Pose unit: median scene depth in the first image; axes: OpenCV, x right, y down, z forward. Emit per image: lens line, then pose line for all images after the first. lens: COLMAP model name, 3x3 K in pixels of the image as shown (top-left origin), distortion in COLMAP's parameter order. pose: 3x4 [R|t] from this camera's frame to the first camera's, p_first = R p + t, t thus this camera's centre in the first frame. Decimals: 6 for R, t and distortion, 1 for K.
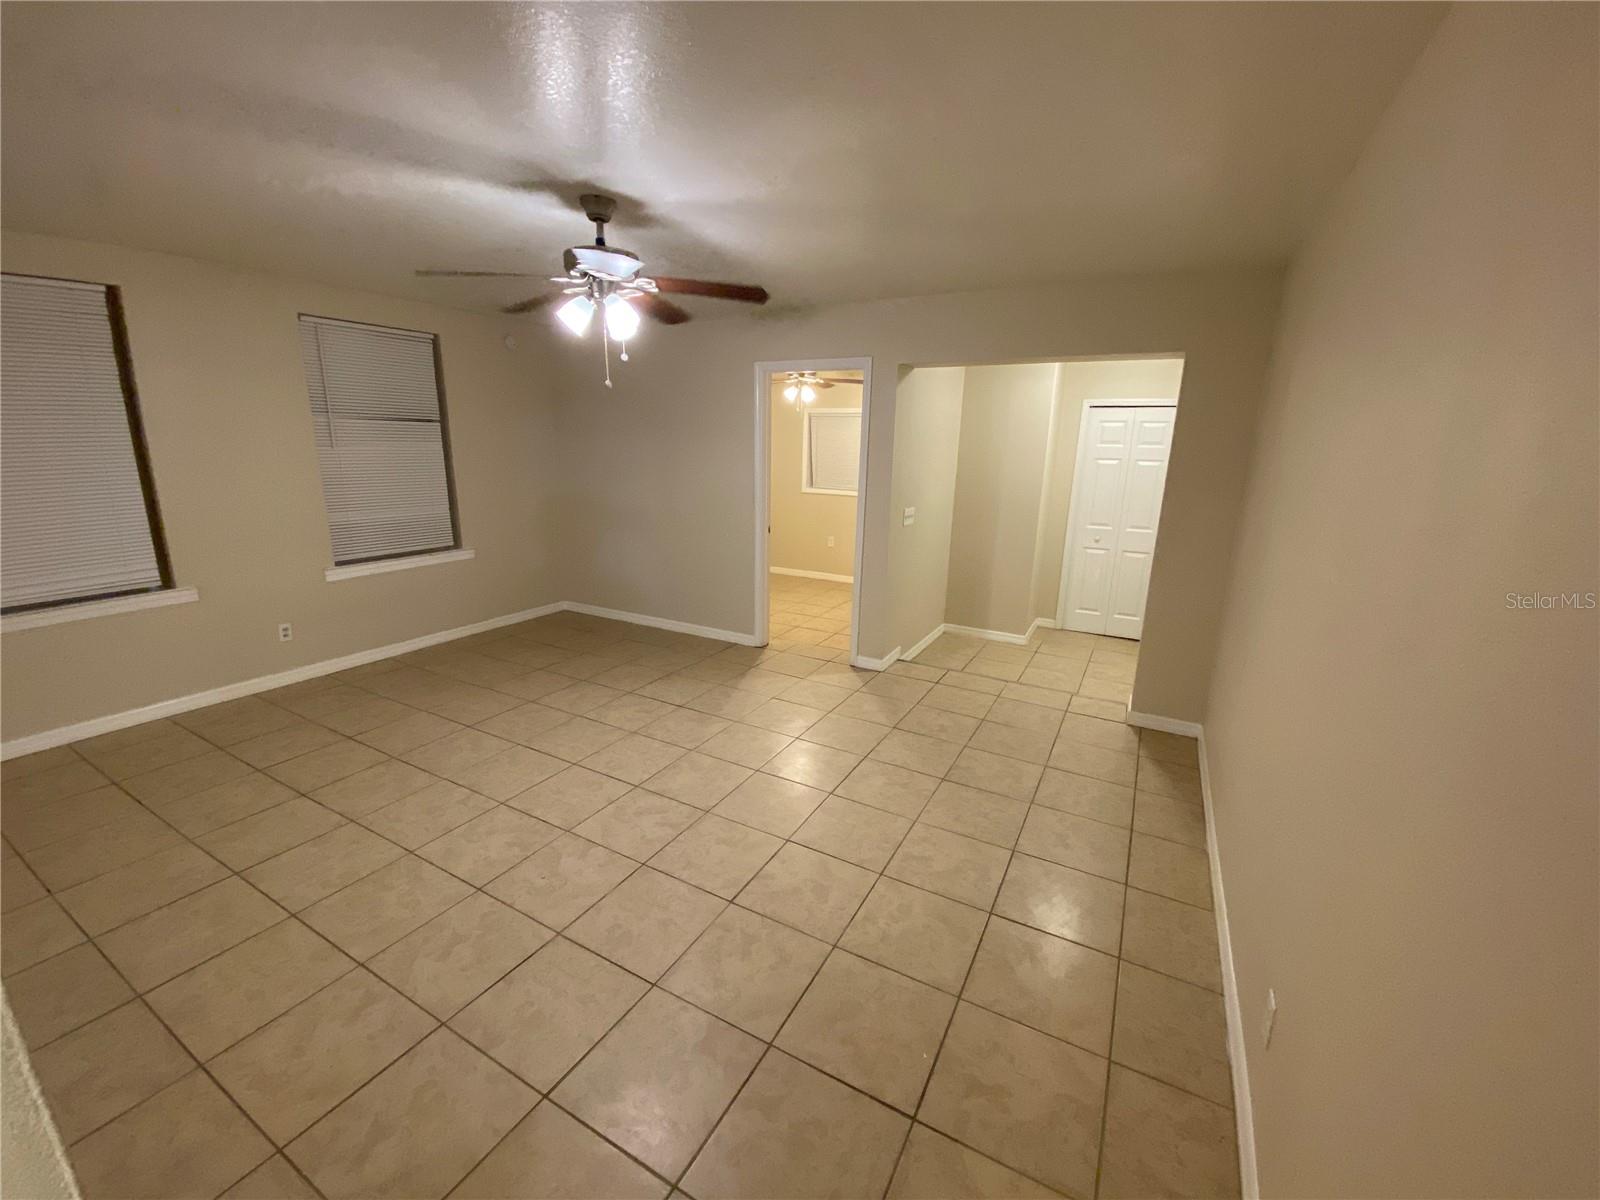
lens RADIAL K [[657.6, 0, 796.4], [0, 657.6, 610.1], [0, 0, 1]] dist [0.001813, -0.000295]
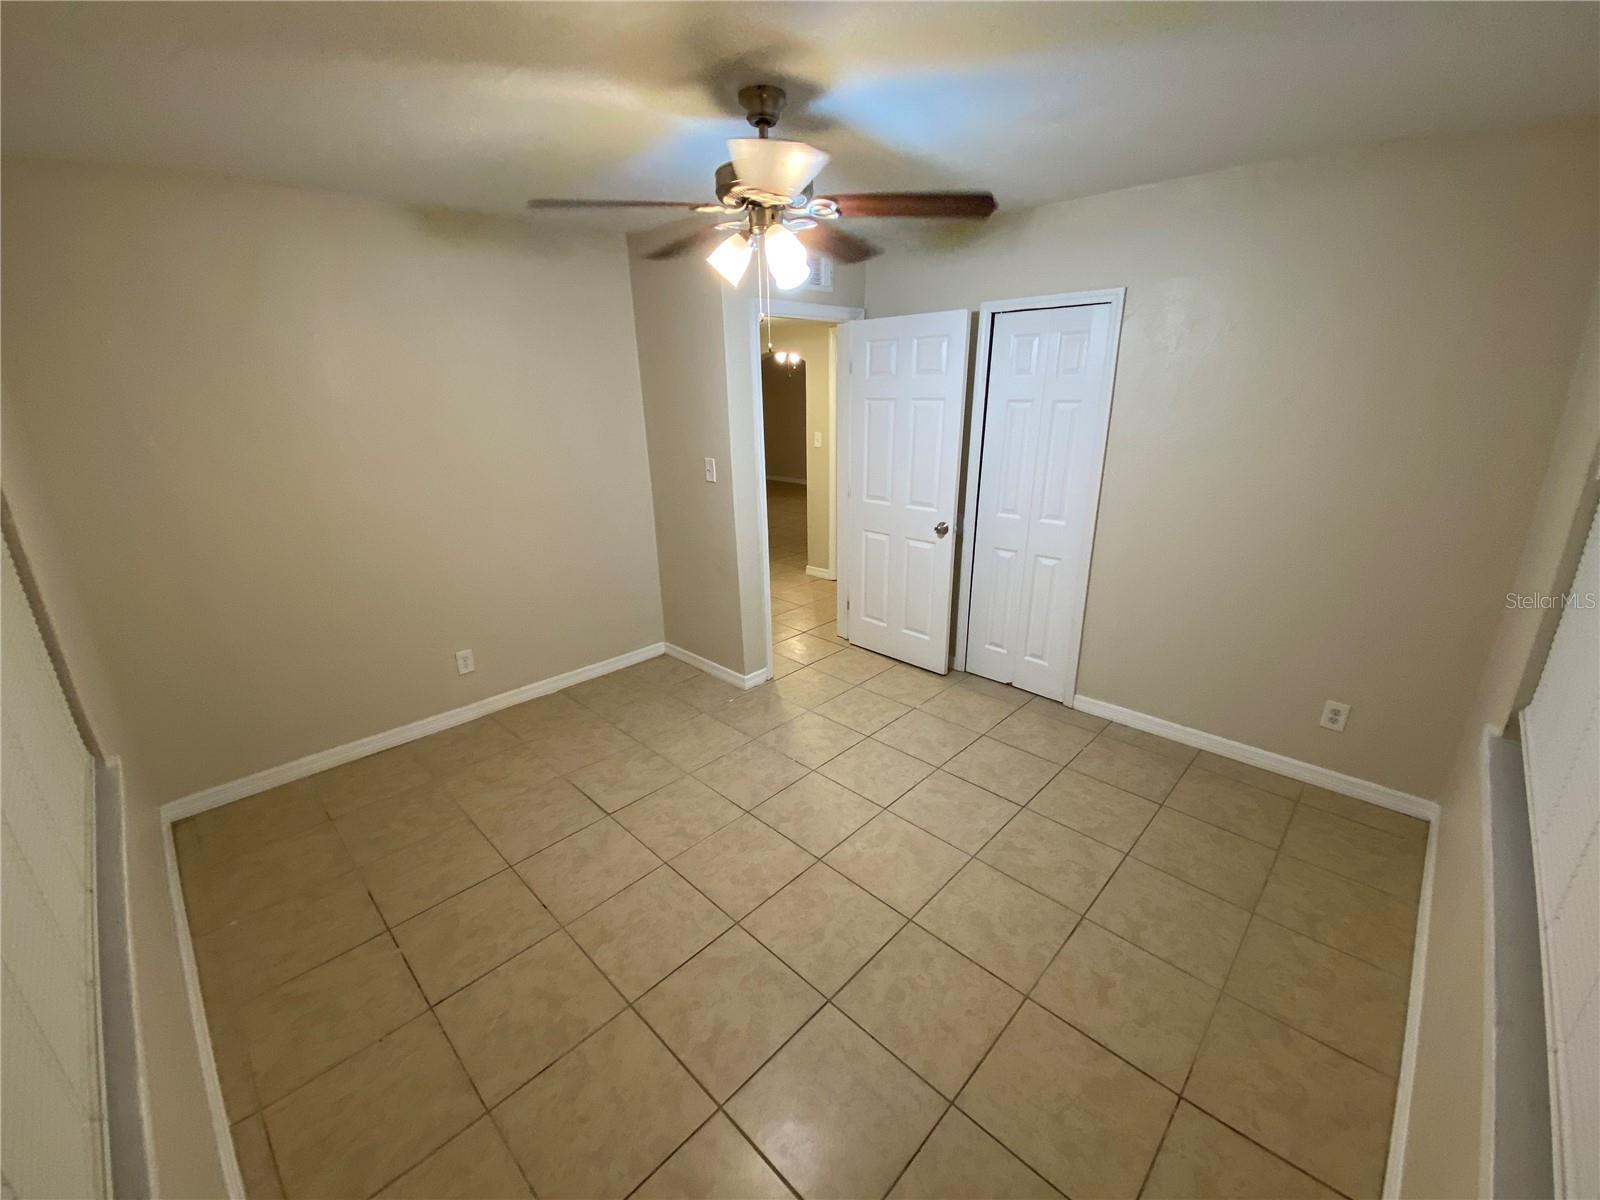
lens RADIAL K [[657.6, 0, 799.7], [0, 657.6, 602.3], [0, 0, 1]] dist [0.001813, -0.000295]
pose [[0.971631, 0.054782, -0.230070, -0.061676], [-0.033935, 0.995030, 0.093611, -0.130447], [0.234055, -0.083148, 0.968661, 0.257146]]
